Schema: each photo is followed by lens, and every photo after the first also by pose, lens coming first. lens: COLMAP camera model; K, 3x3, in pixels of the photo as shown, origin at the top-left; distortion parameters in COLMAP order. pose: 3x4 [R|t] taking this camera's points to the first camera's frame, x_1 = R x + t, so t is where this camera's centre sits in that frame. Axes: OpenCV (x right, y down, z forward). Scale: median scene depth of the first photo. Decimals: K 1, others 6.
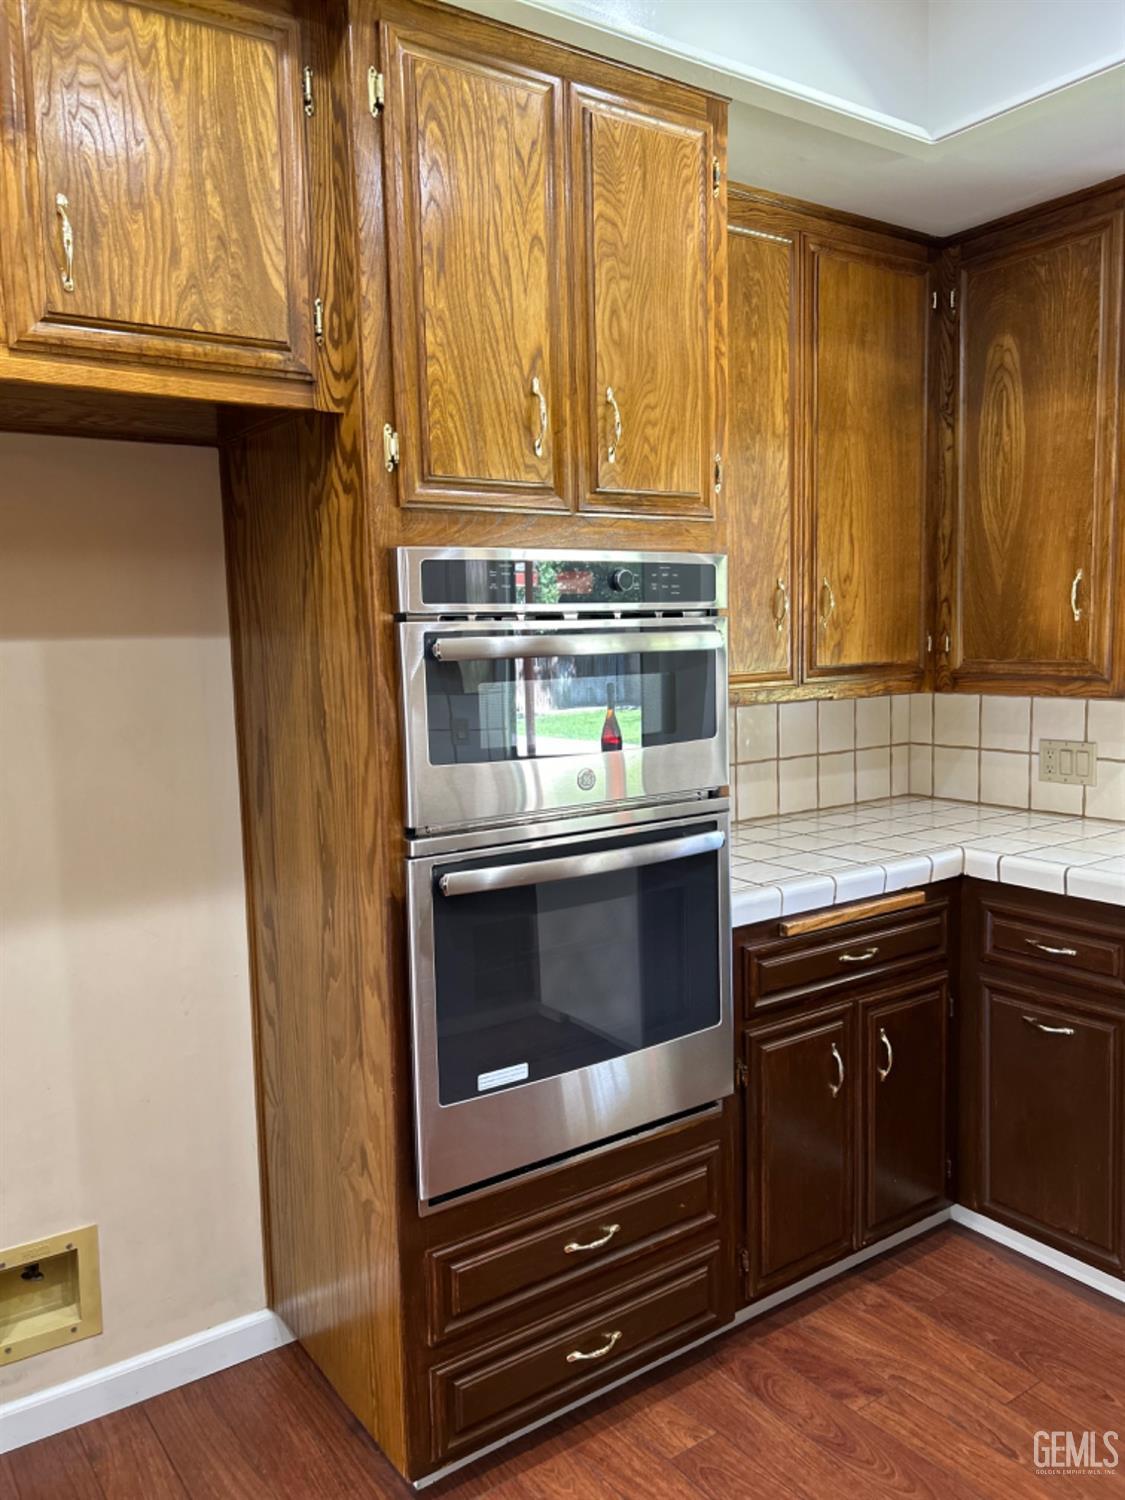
lens RADIAL K [[1137.1, 0, 561.0], [0, 1137.1, 752.5], [0, 0, 1]] dist [0.013053, -0.001507]
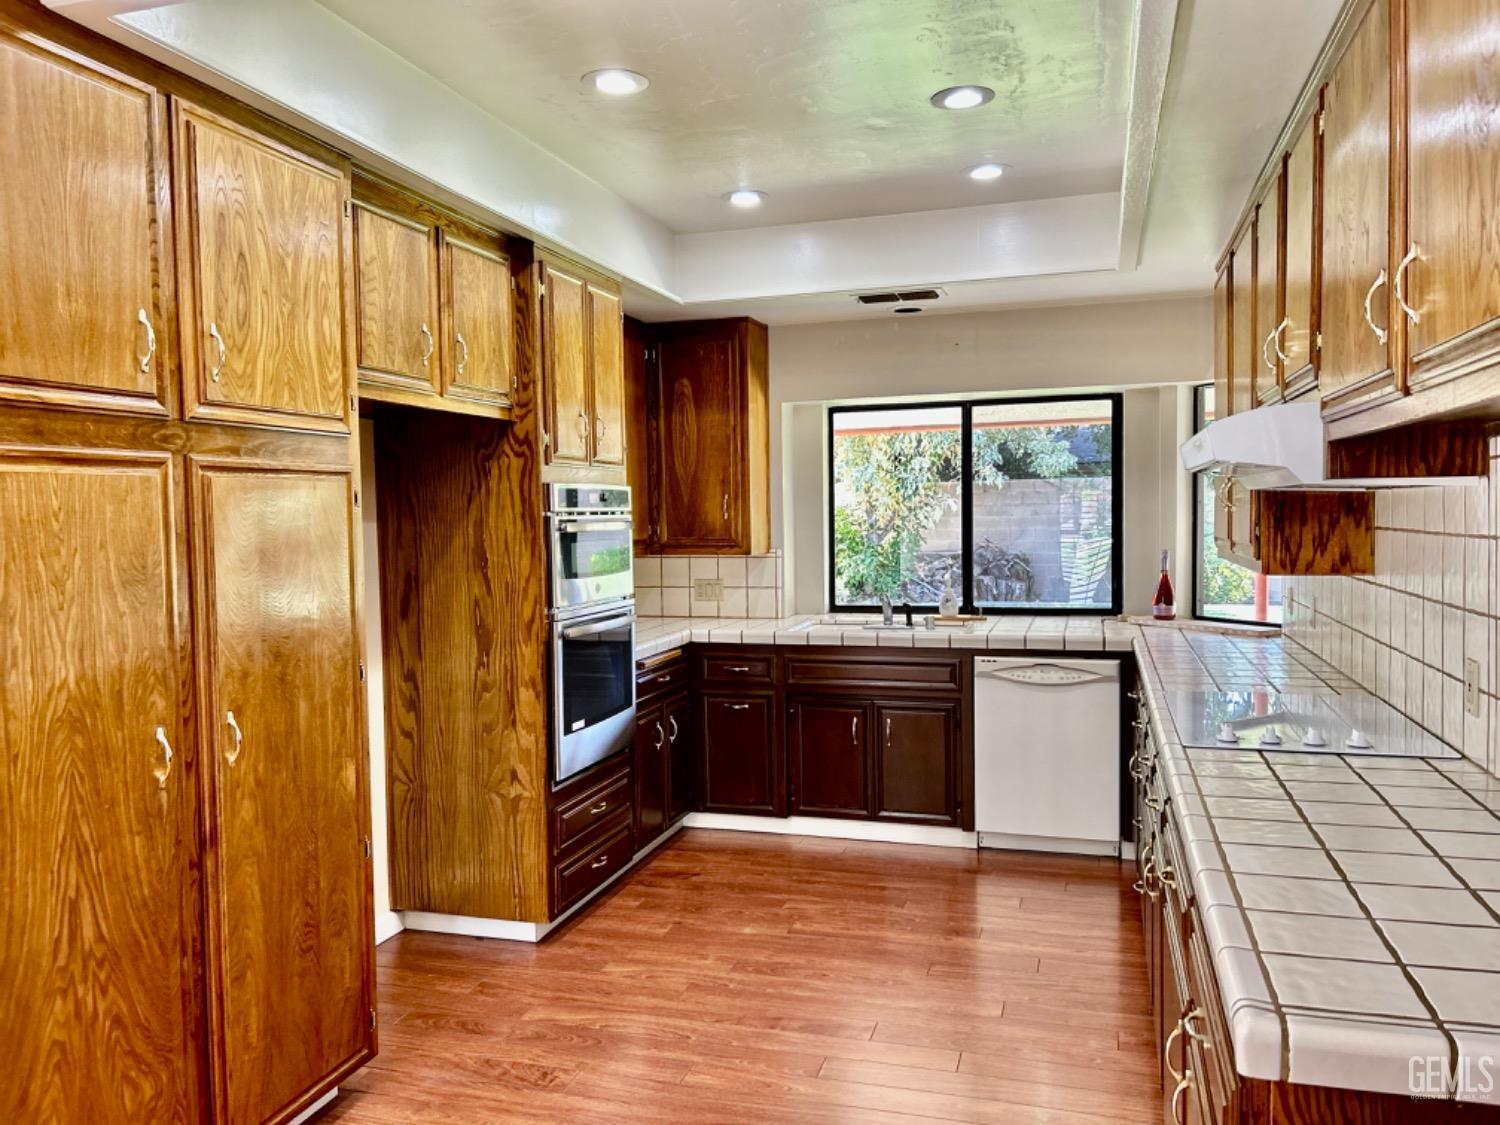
lens RADIAL K [[1137.1, 0, 750.6], [0, 1137.1, 560.9], [0, 0, 1]] dist [0.013053, -0.001507]
pose [[0.785405, -0.014349, 0.618816, -0.934038], [0.062974, 0.996396, -0.056824, 0.097489], [-0.615771, 0.083599, 0.783478, -0.764540]]
